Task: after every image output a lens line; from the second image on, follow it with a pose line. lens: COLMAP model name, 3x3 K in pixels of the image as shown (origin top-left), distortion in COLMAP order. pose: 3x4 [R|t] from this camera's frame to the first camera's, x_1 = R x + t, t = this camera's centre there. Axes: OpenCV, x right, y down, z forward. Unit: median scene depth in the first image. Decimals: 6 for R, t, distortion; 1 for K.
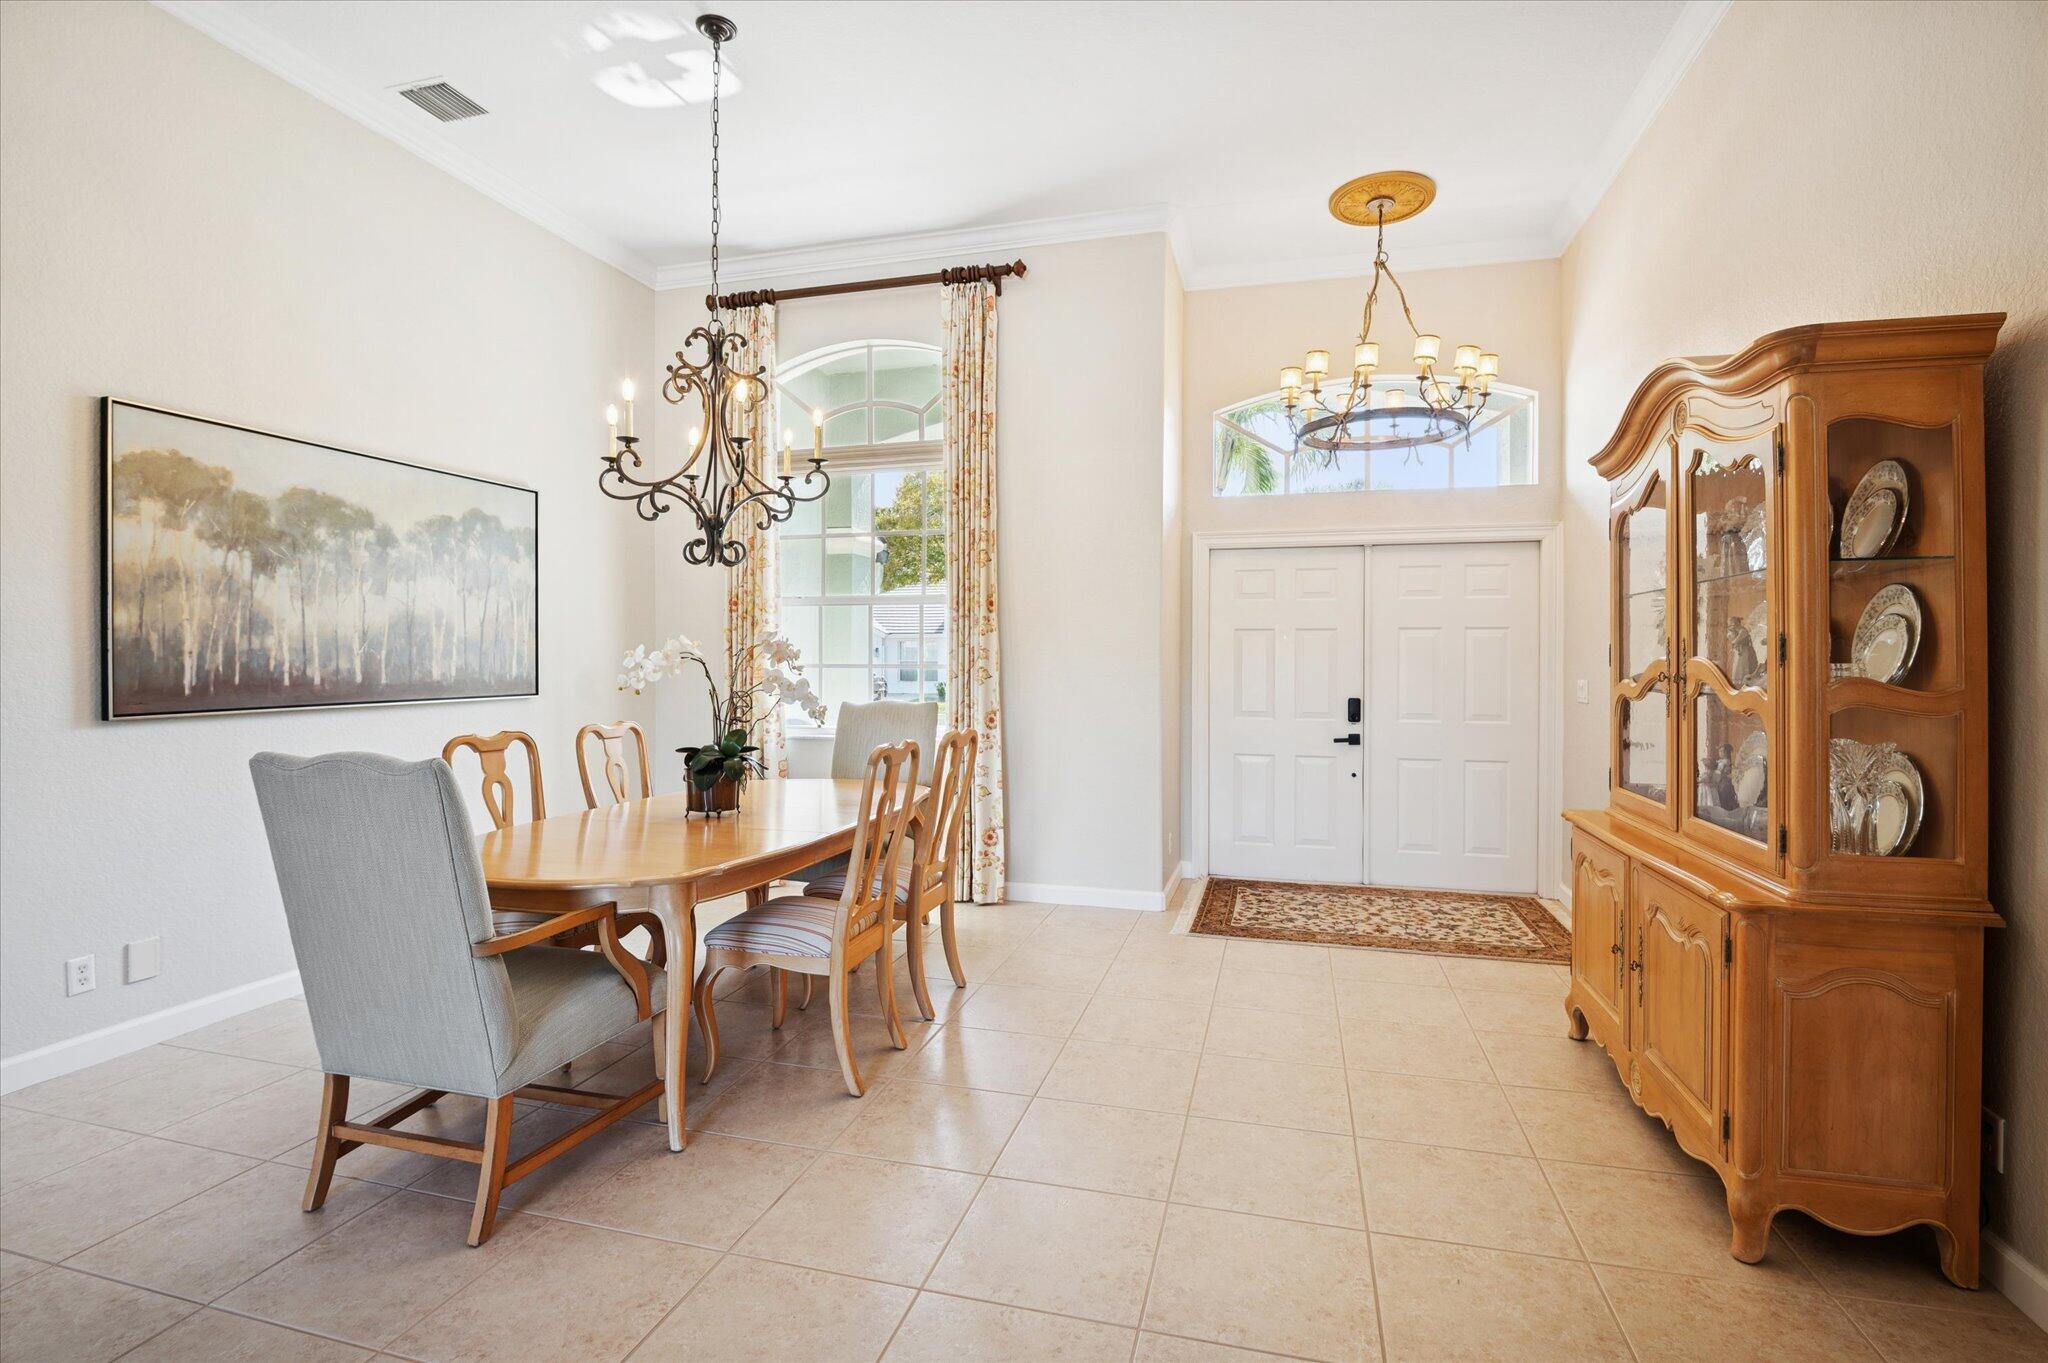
lens RADIAL K [[954.1, 0, 1023.0], [0, 954.1, 667.4], [0, 0, 1]] dist [-0.005772, -0.001152]
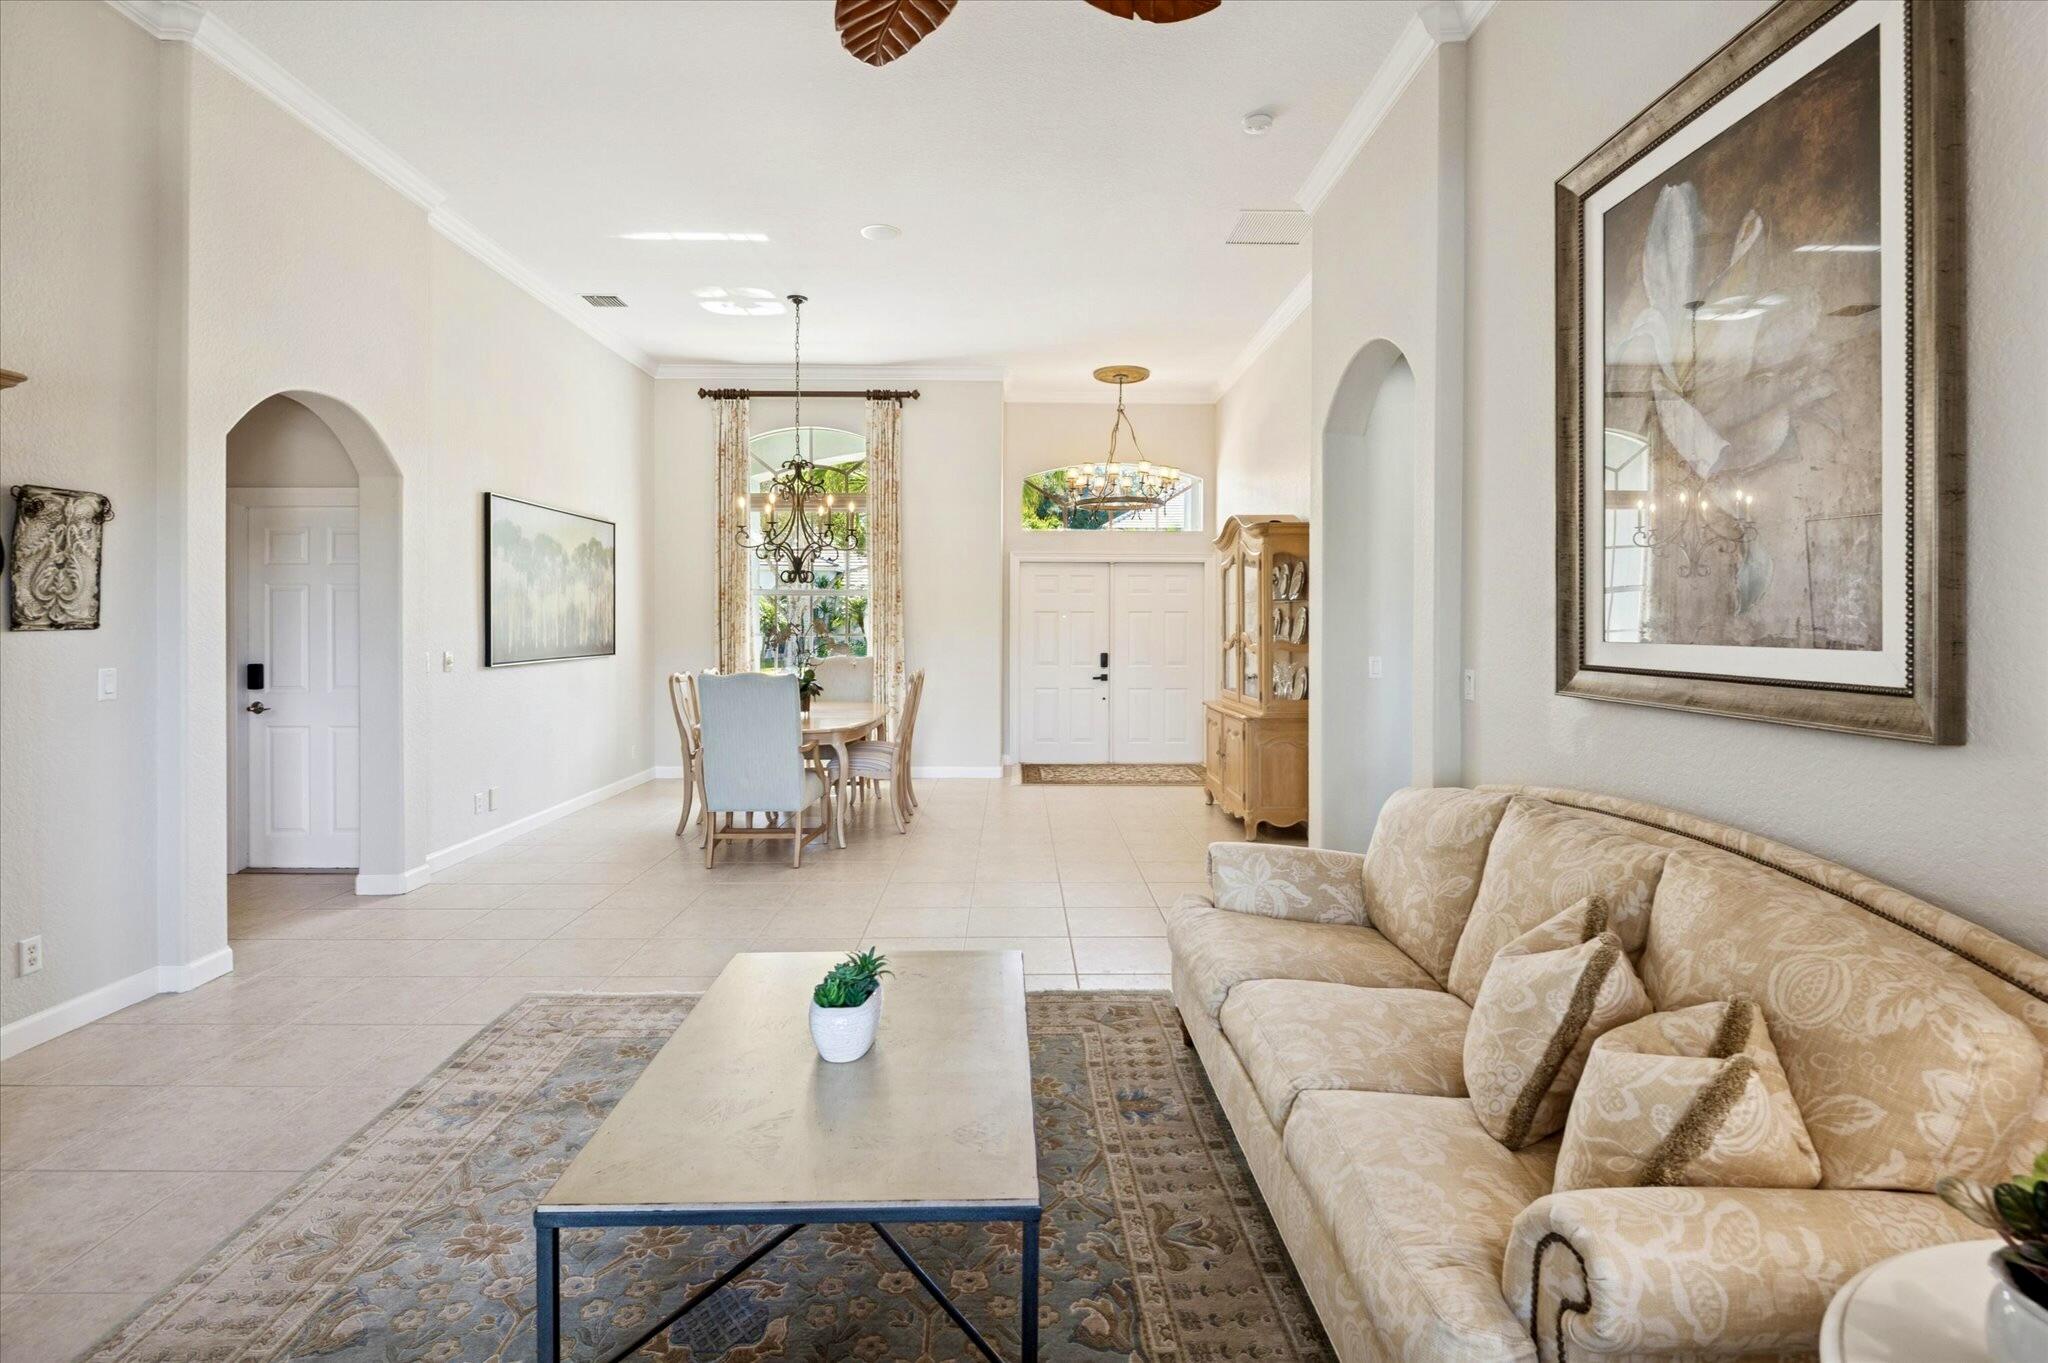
lens RADIAL K [[954.1, 0, 1026.9], [0, 954.1, 636.9], [0, 0, 1]] dist [-0.005772, -0.001152]
pose [[0.960497, -0.003620, 0.278267, -0.280633], [0.002307, 0.999985, 0.005048, -0.005752], [-0.278281, -0.004207, 0.960490, -0.645893]]
